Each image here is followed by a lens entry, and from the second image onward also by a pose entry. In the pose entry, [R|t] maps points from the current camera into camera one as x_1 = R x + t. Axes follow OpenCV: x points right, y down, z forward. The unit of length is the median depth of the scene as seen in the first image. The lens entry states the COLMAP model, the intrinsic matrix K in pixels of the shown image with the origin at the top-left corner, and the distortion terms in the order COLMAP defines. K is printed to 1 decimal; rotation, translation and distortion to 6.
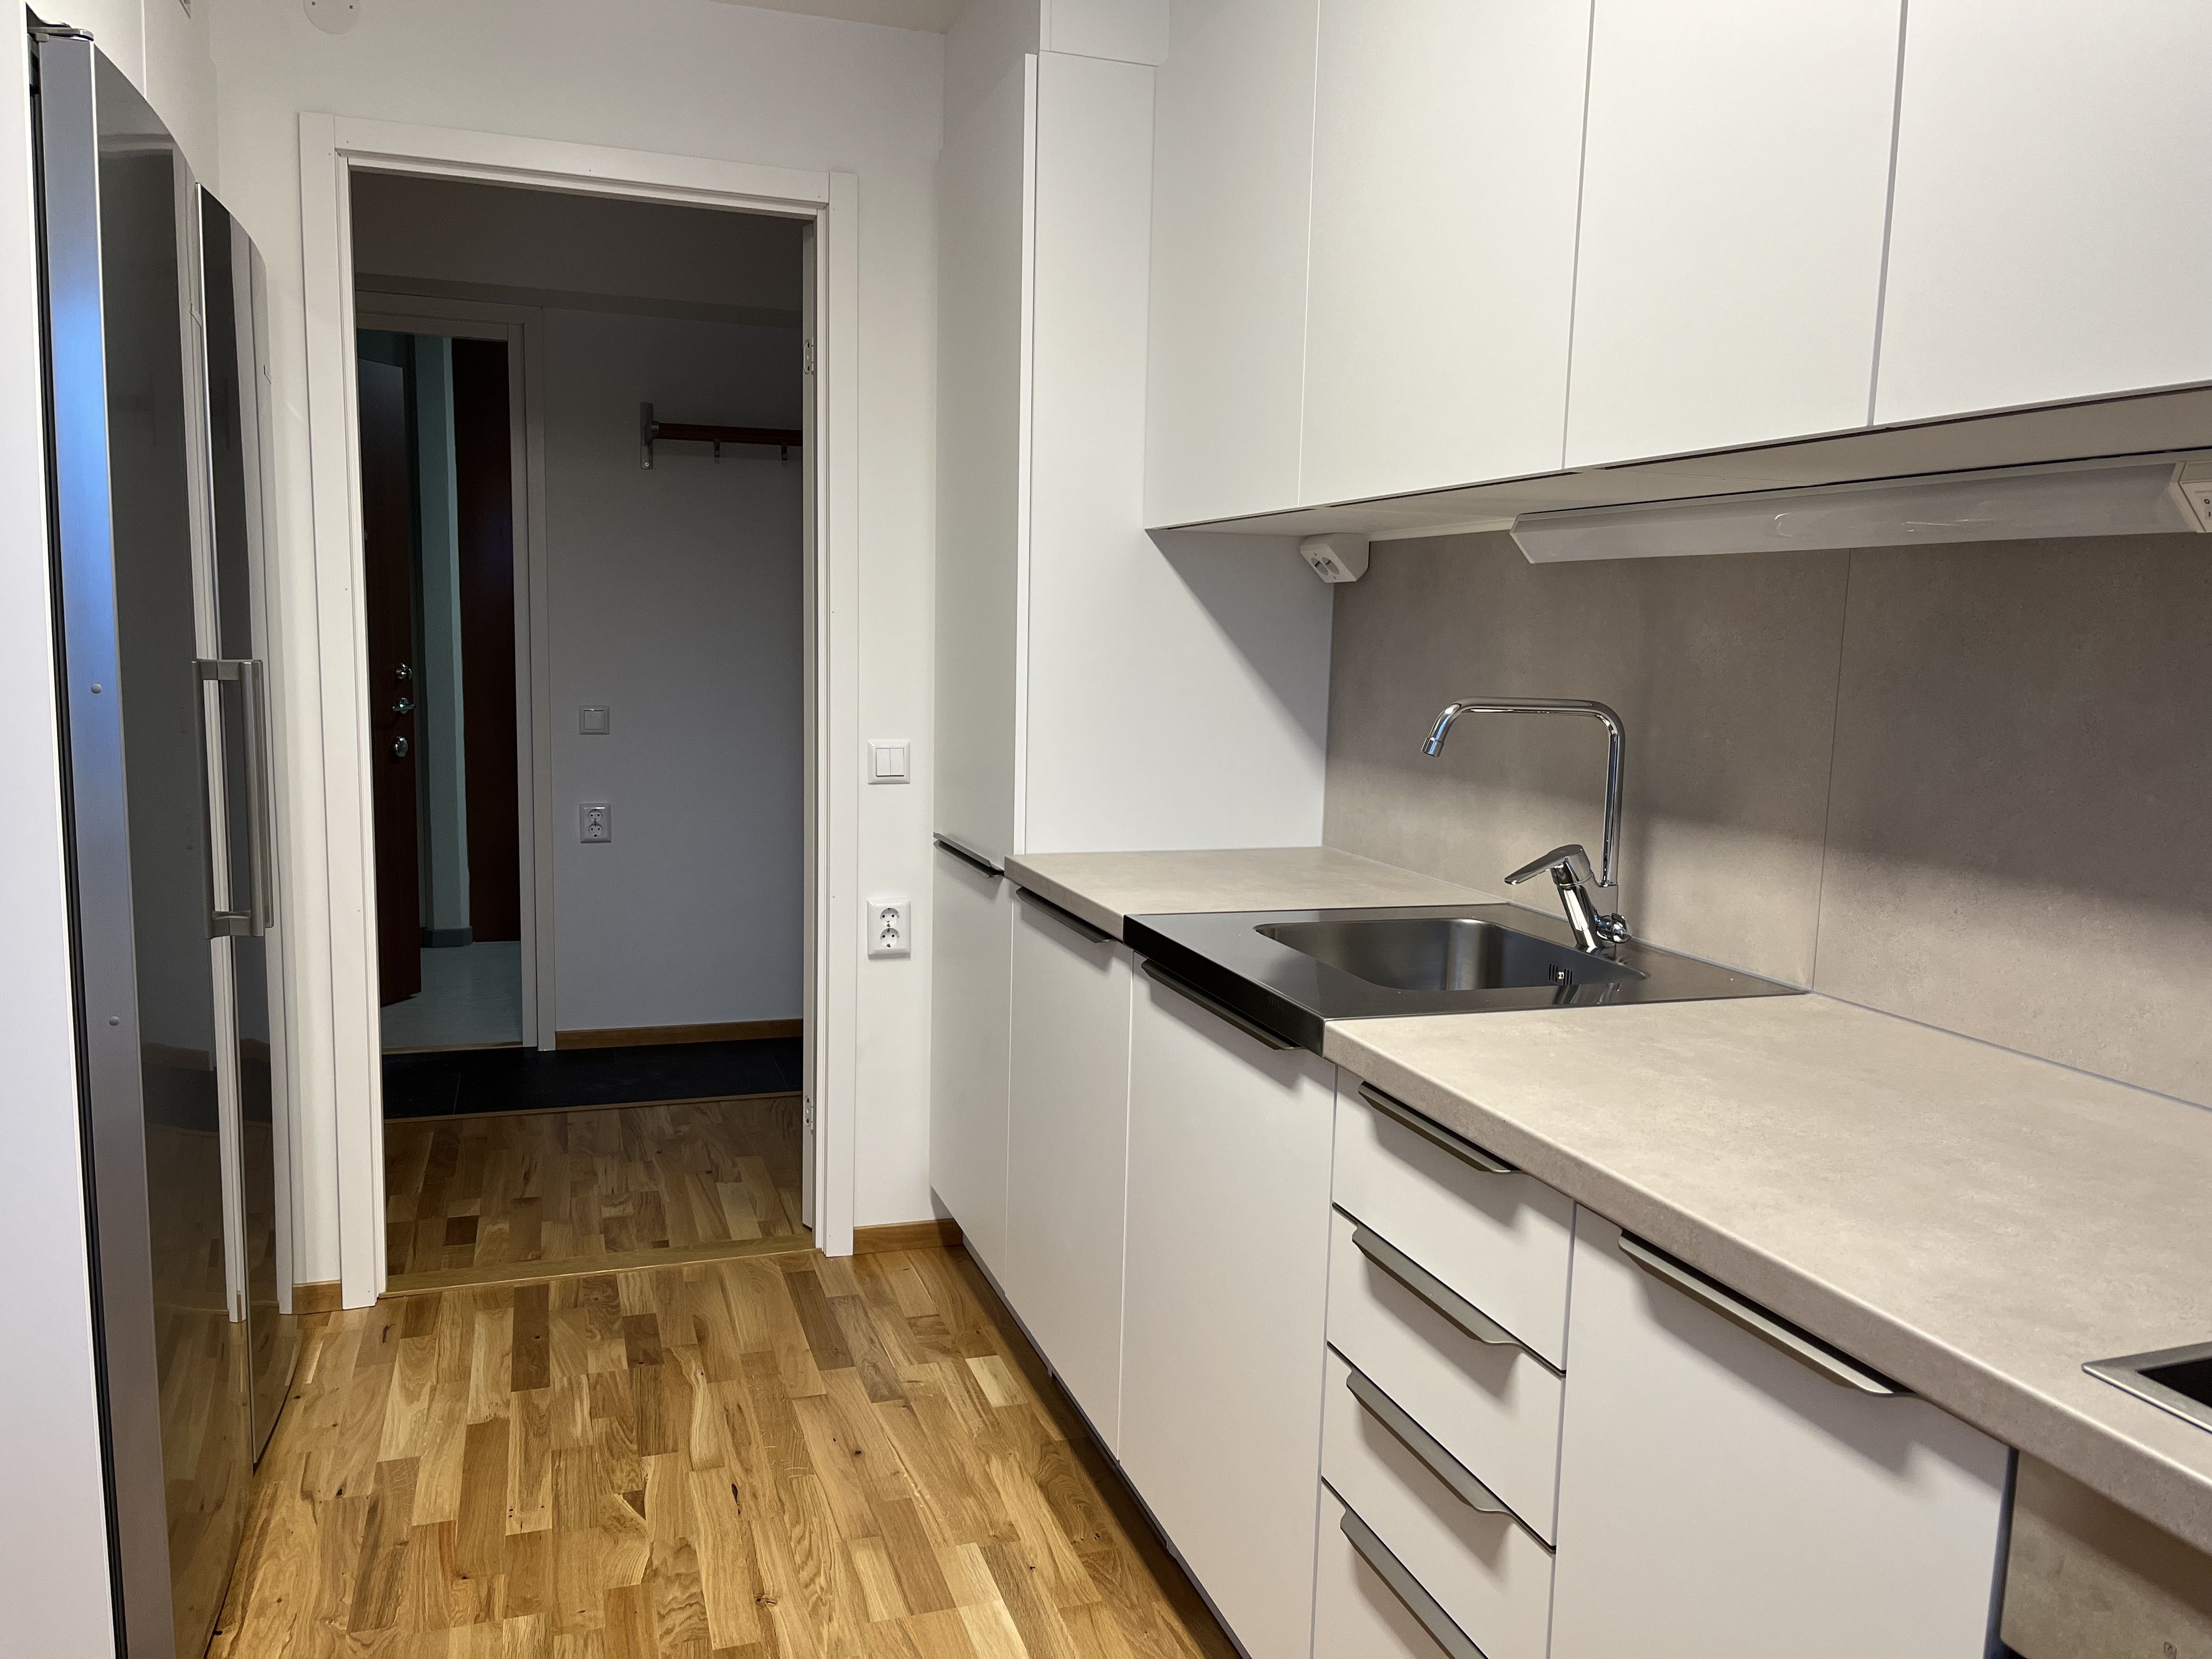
lens RADIAL K [[1666.0, 0, 1106.4], [0, 1666.0, 851.2], [0, 0, 1]] dist [0.055745, -0.076750]
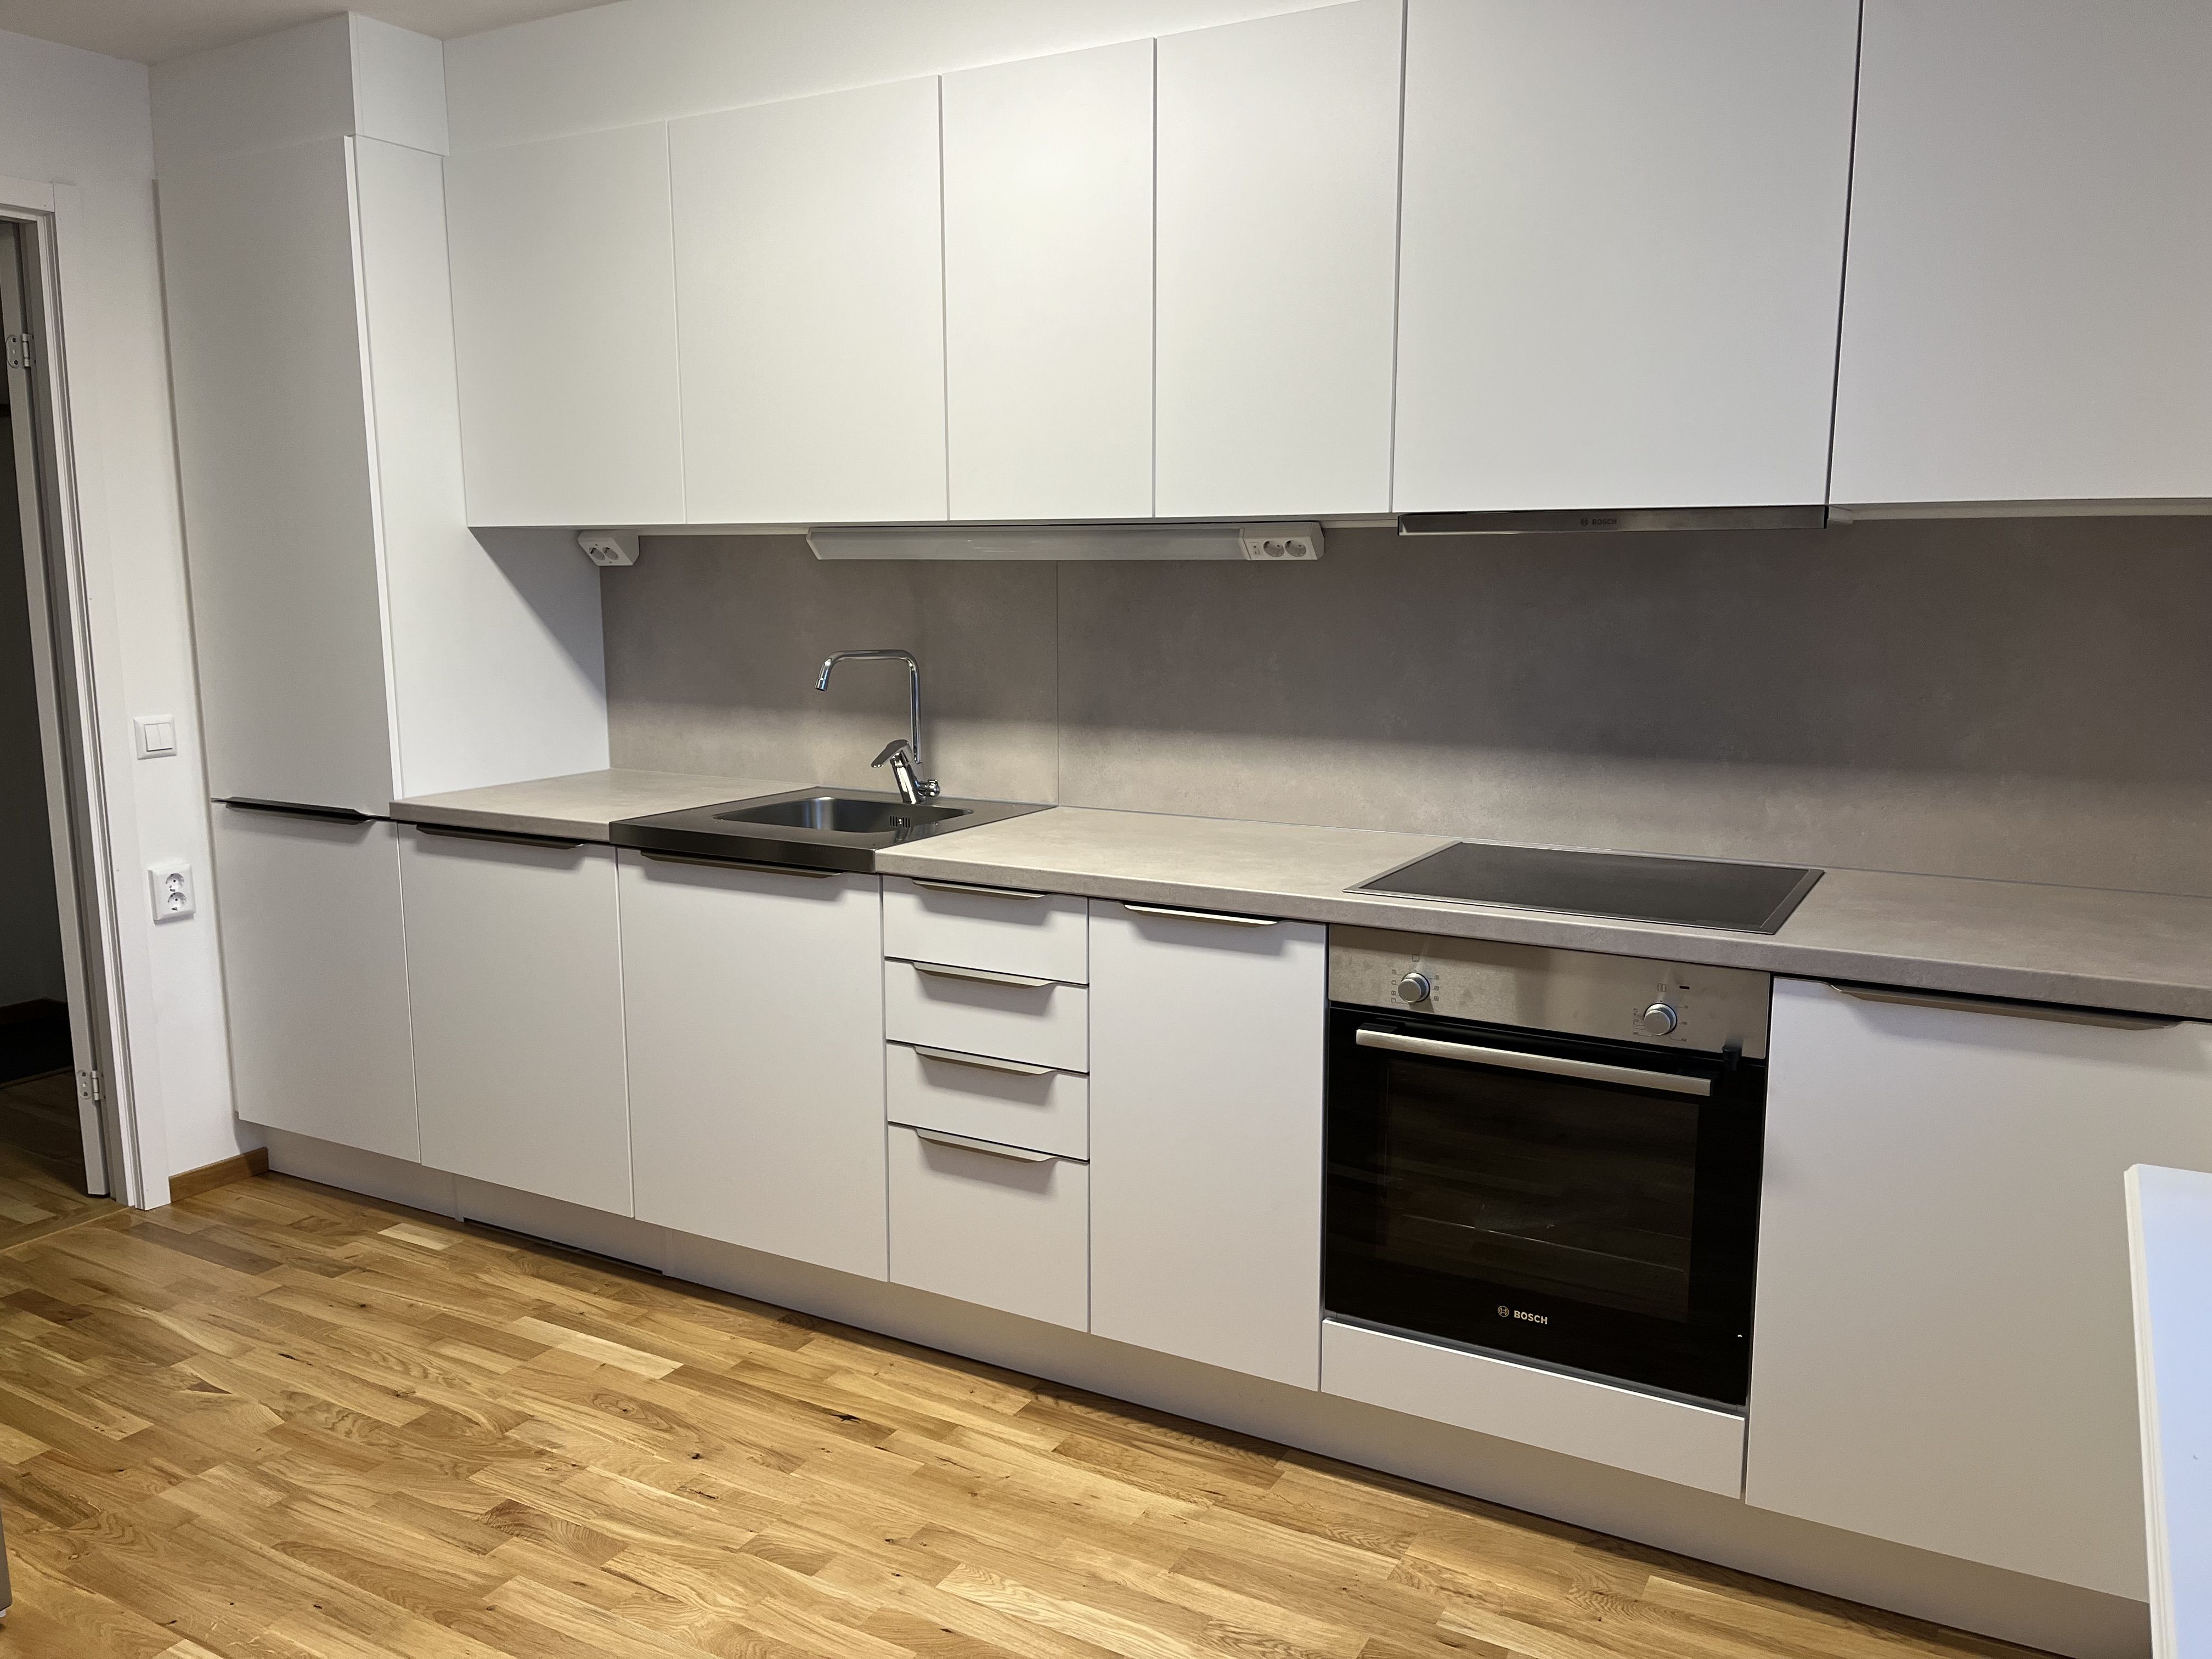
lens RADIAL K [[1666.0, 0, 1122.5], [0, 1666.0, 835.6], [0, 0, 1]] dist [0.055745, -0.076750]
pose [[0.744115, -0.130416, 0.655198, -0.516333], [0.106615, 0.991373, 0.076246, -0.009802], [-0.659489, 0.013118, 0.751600, -0.284904]]
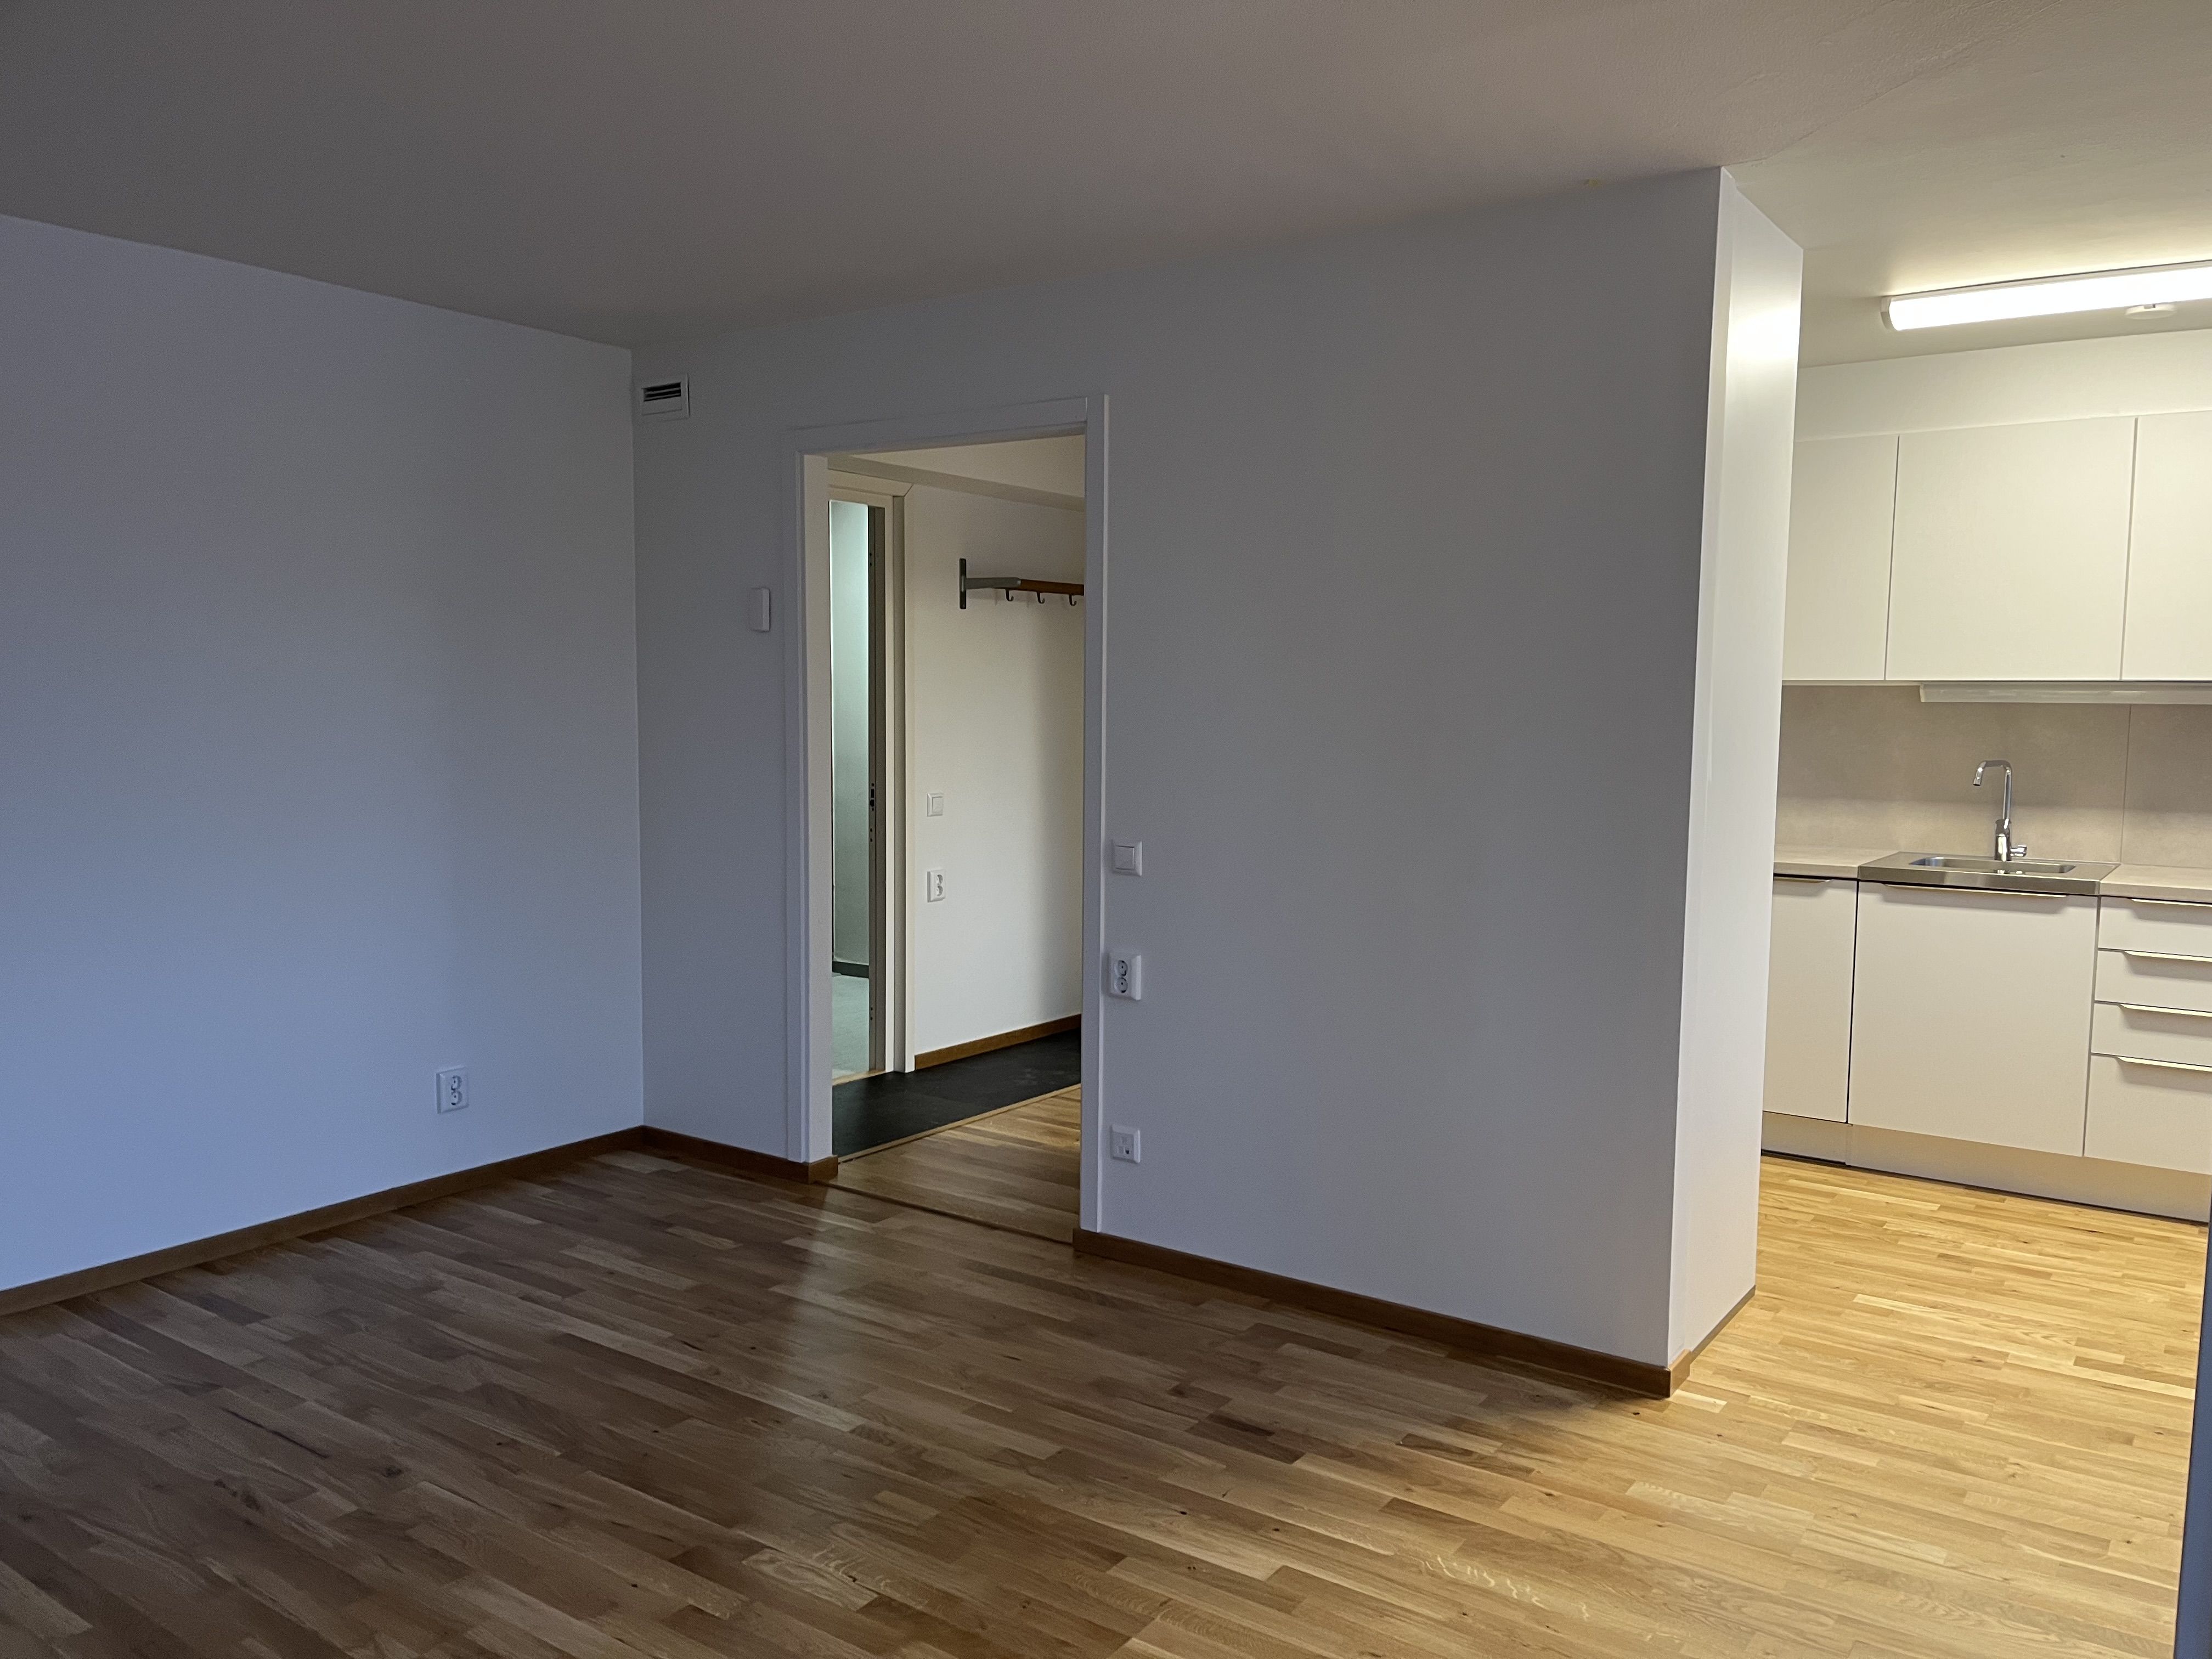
lens RADIAL K [[1666.0, 0, 1102.3], [0, 1666.0, 838.1], [0, 0, 1]] dist [0.055745, -0.076750]
pose [[0.821260, -0.069597, 0.566294, -1.822573], [0.089788, 0.995930, -0.007814, -0.062432], [-0.563445, 0.057264, 0.824166, -0.237339]]
